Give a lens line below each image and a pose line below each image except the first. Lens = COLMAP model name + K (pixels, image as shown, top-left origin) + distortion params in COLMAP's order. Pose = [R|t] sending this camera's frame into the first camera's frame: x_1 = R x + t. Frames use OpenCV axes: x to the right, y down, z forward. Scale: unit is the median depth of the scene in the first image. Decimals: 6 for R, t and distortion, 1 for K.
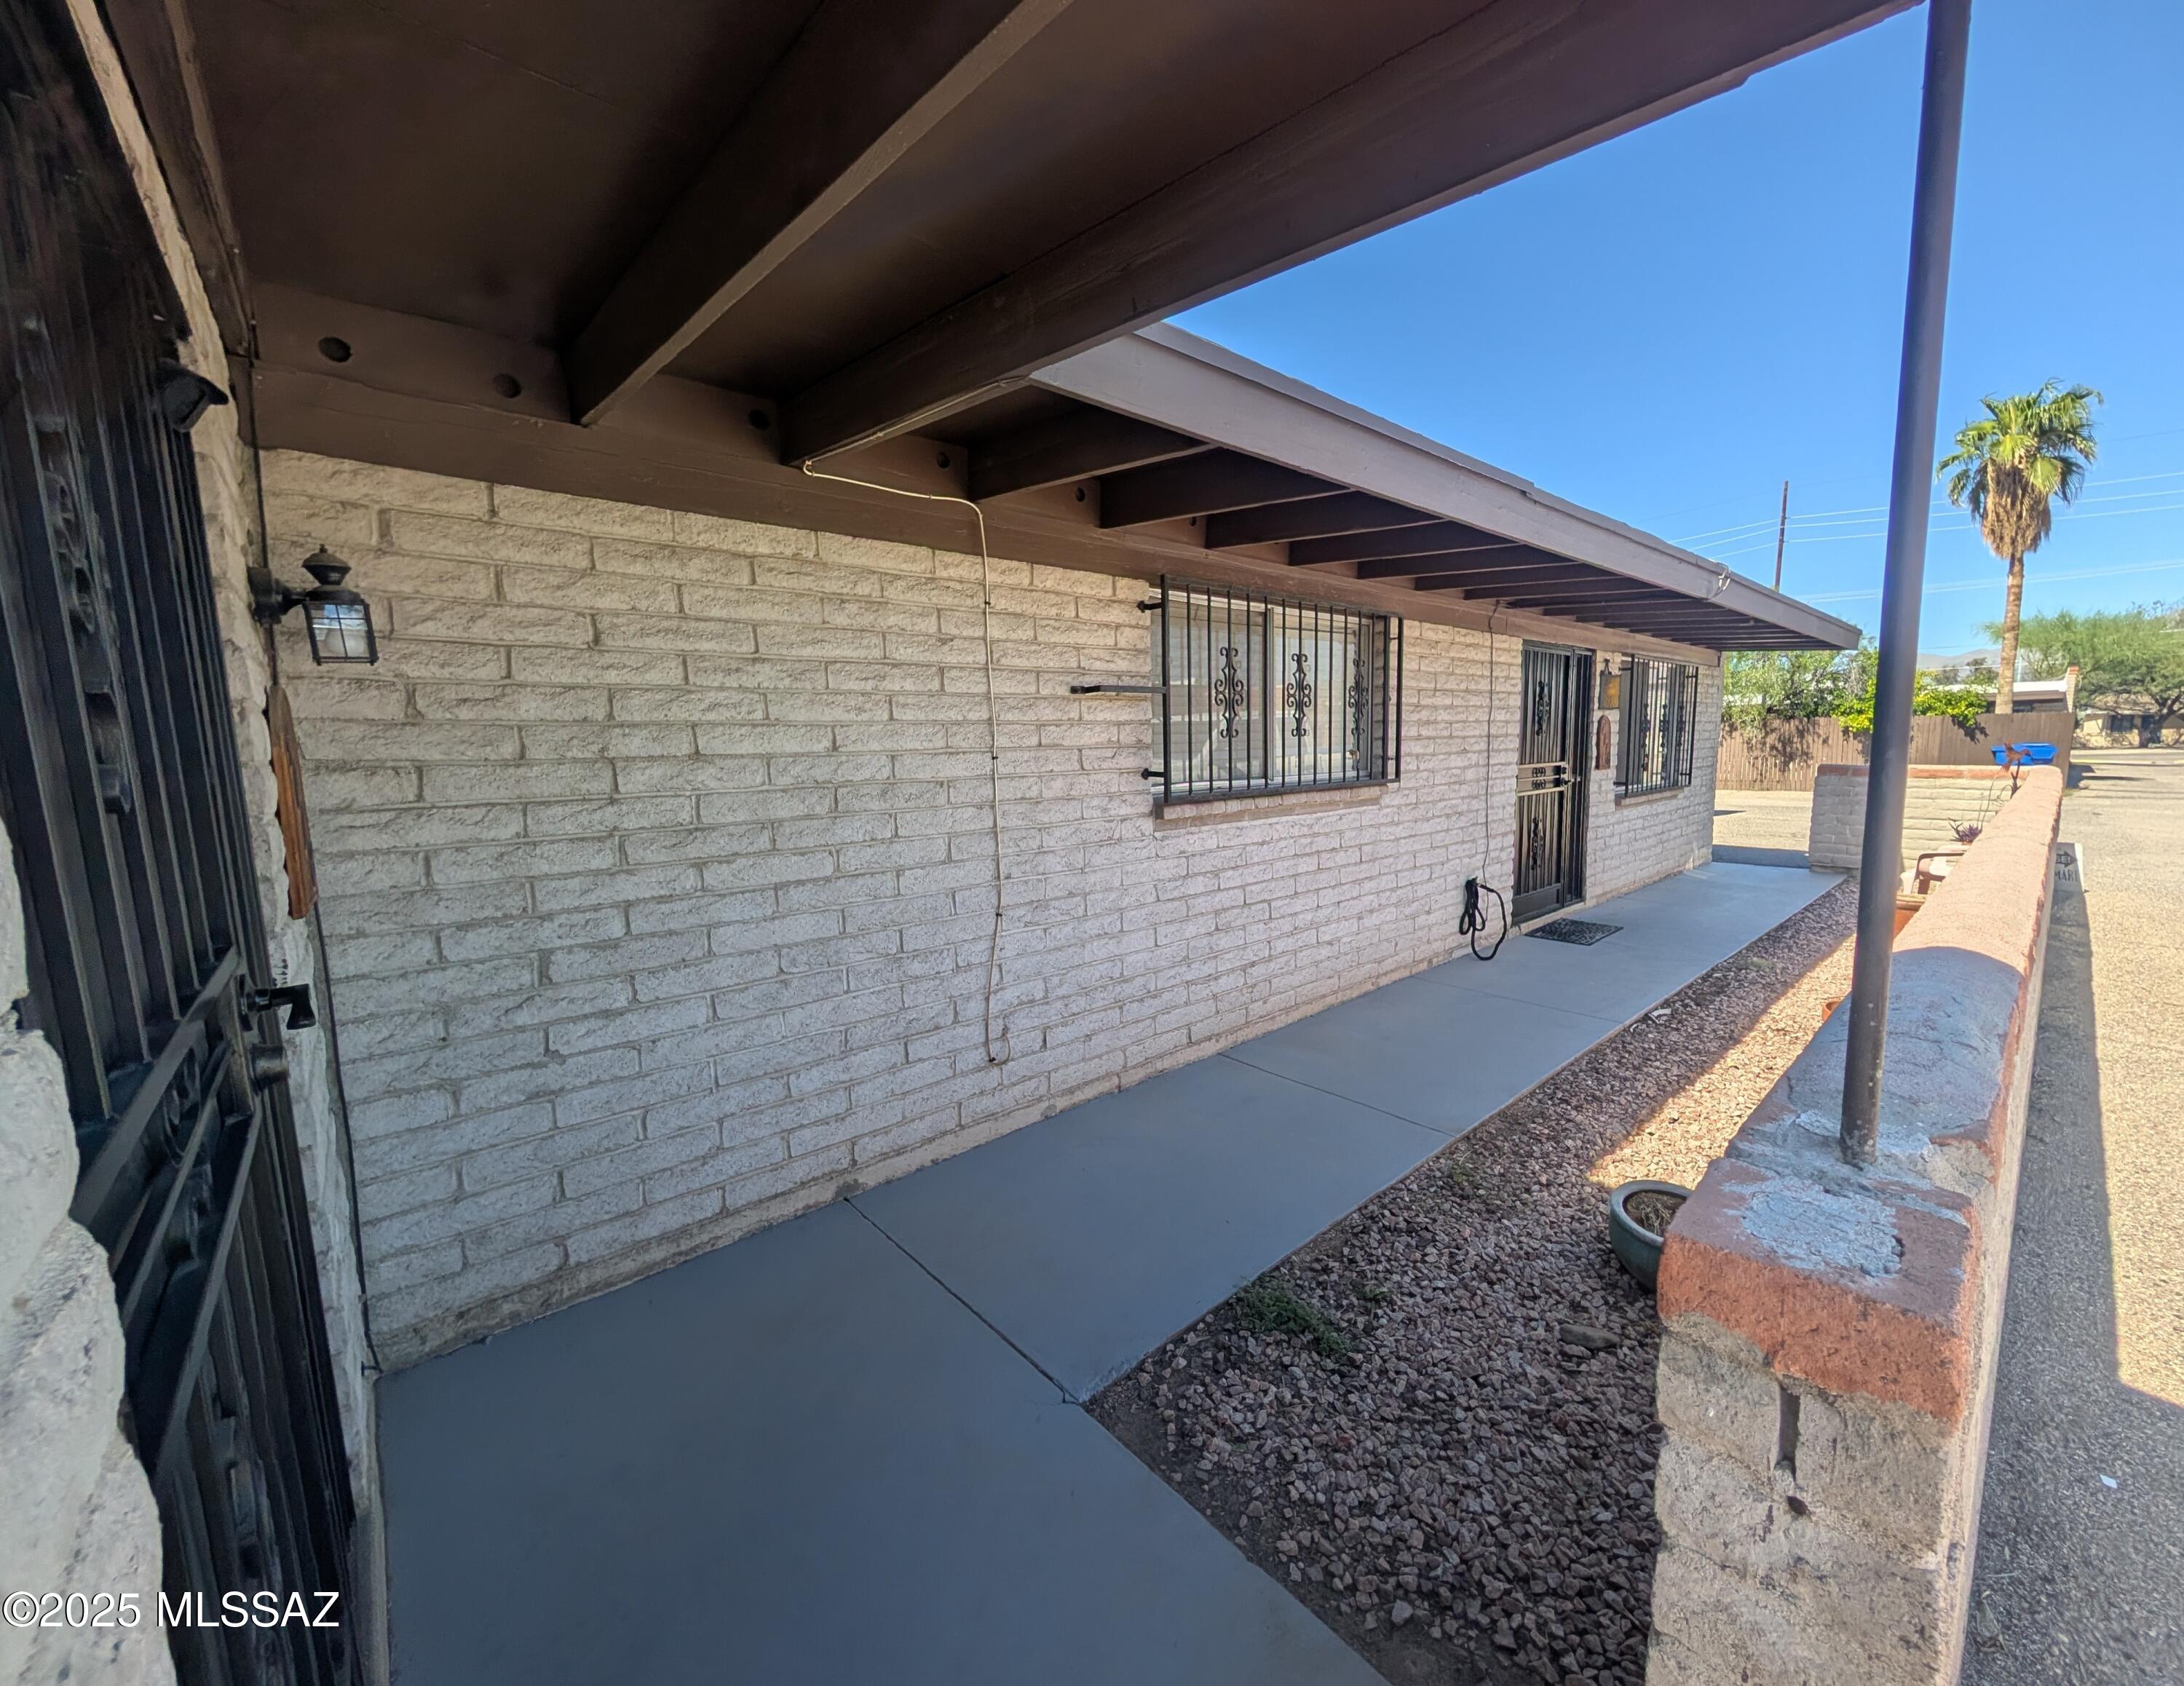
lens RADIAL K [[839.9, 0, 1096.7], [0, 839.9, 835.8], [0, 0, 1]] dist [0.001474, 0.000011]
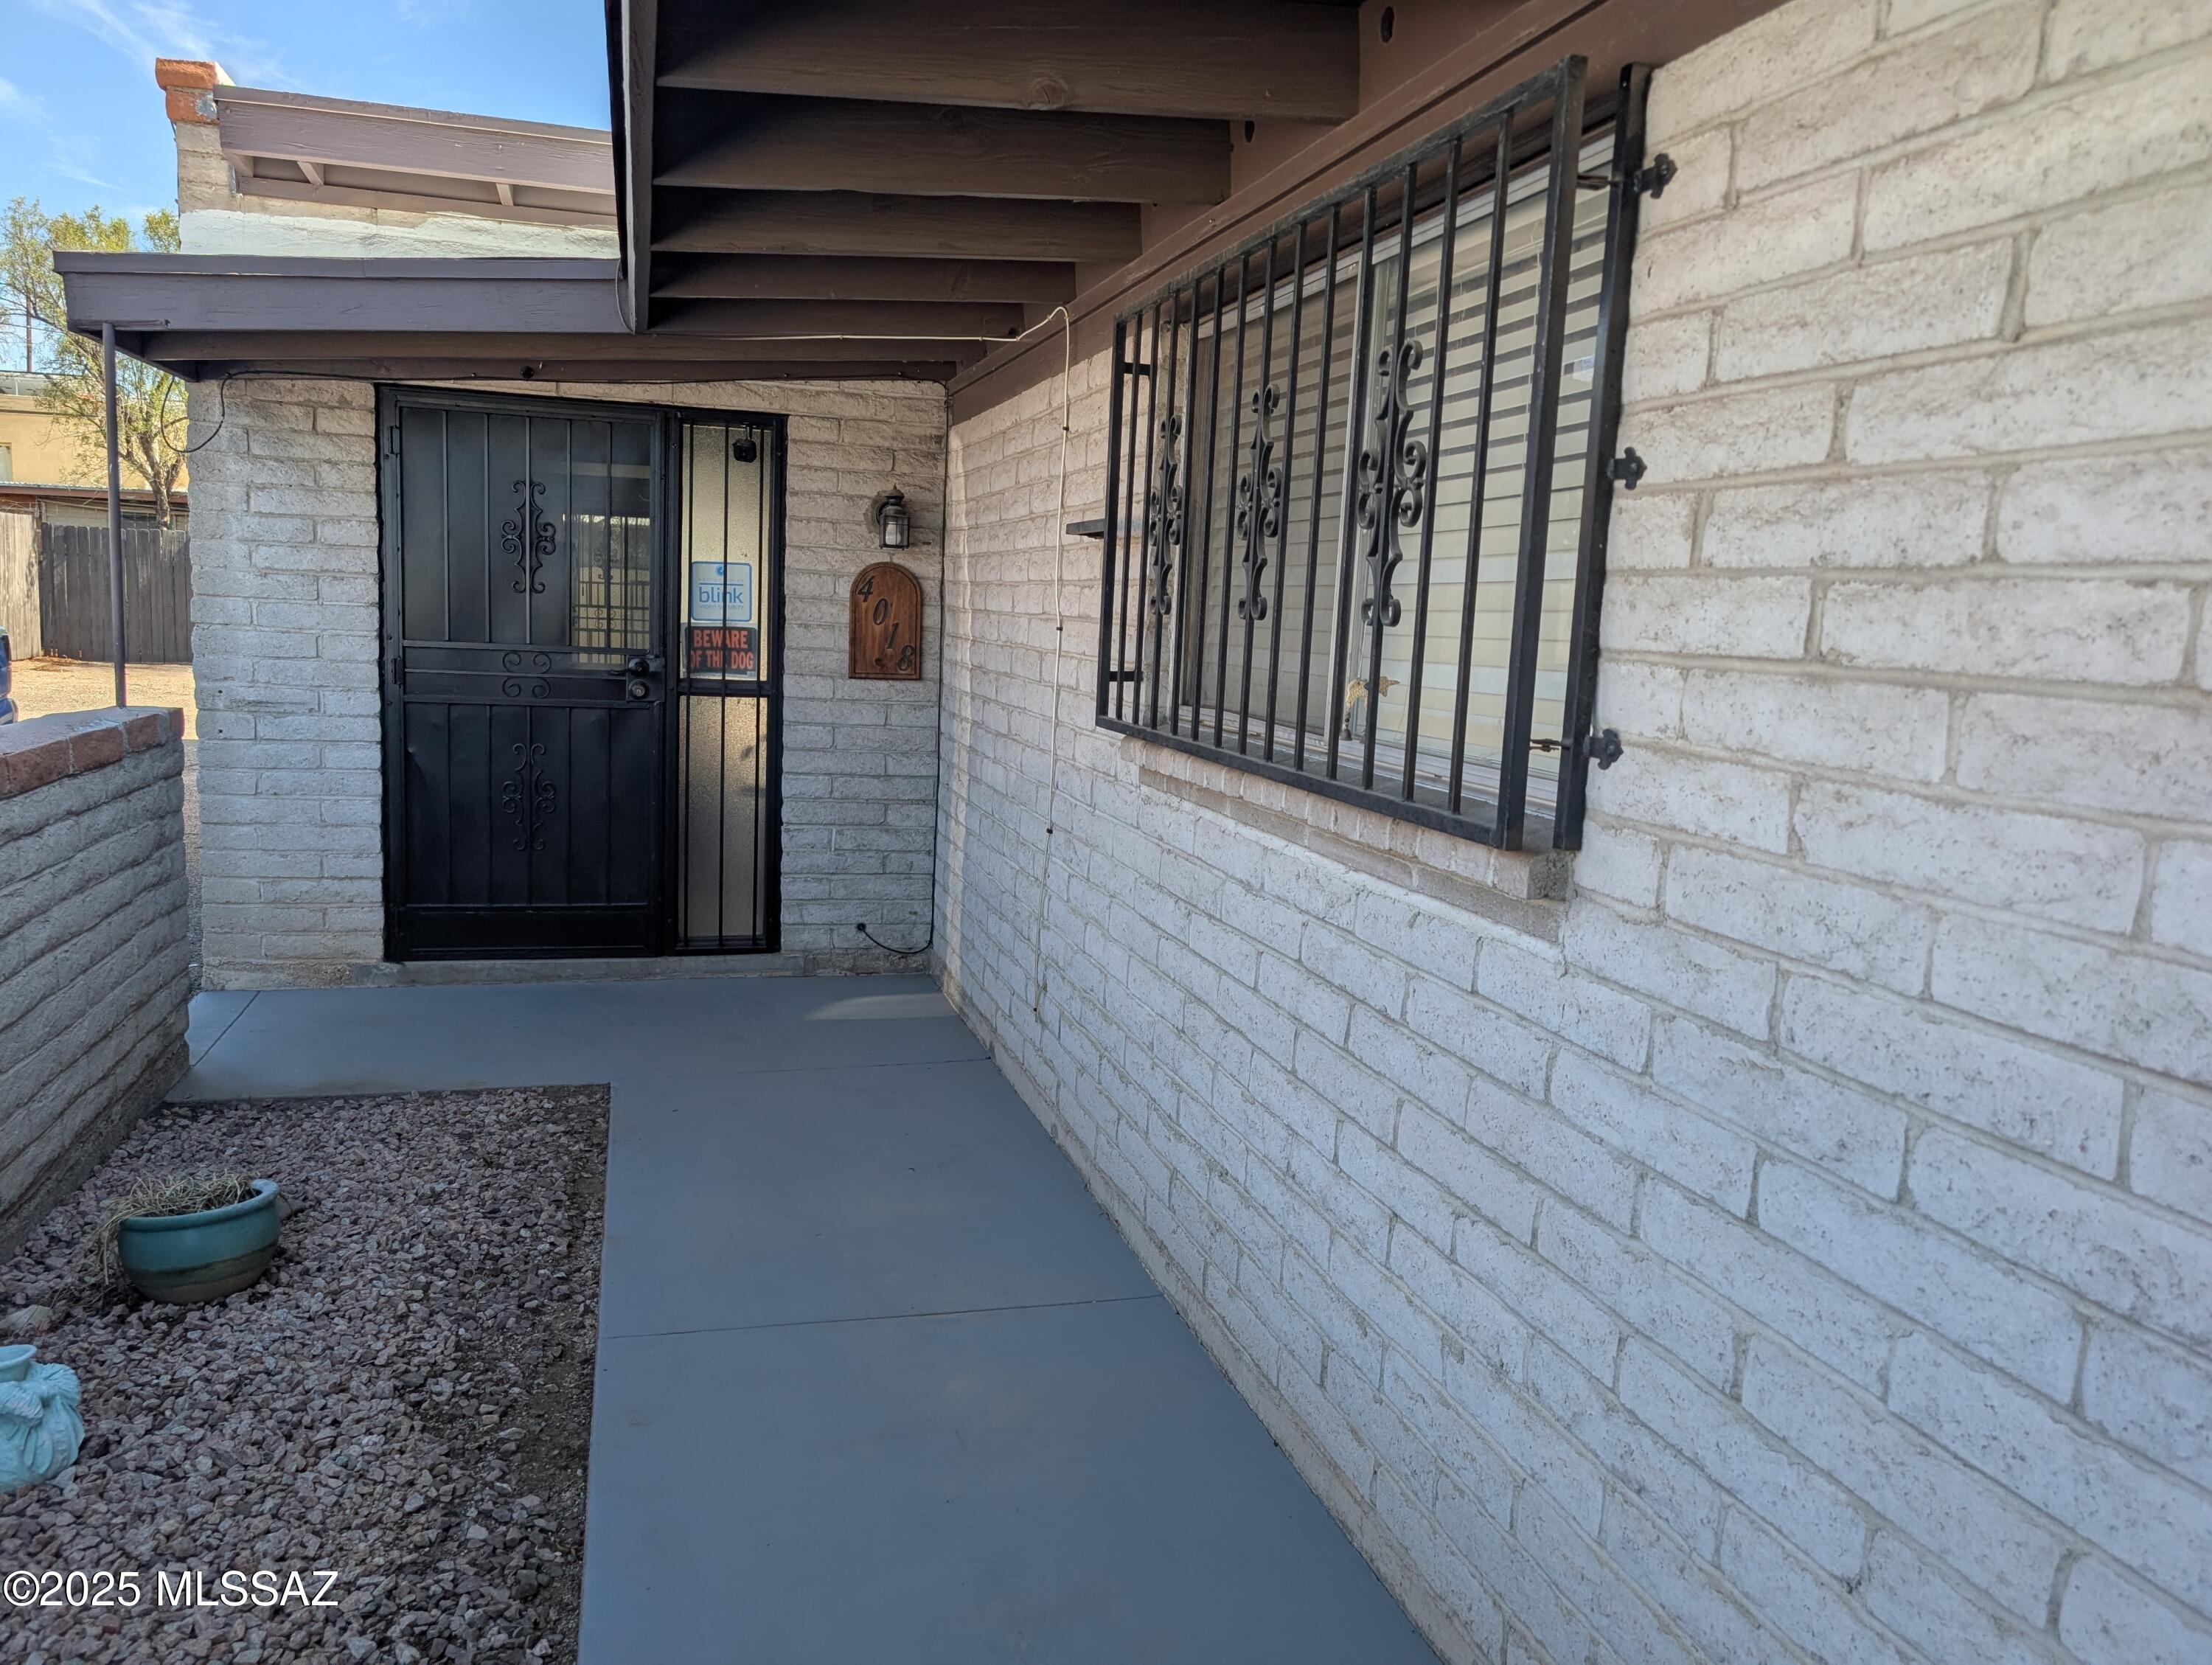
lens RADIAL K [[1596.5, 0, 1114.5], [0, 1596.5, 826.0], [0, 0, 1]] dist [0.020945, -0.001200]
pose [[-0.423667, 0.108930, -0.899244, 1.113335], [-0.160599, 0.967982, 0.192921, -0.192486], [0.891467, 0.226152, -0.392608, 1.534889]]
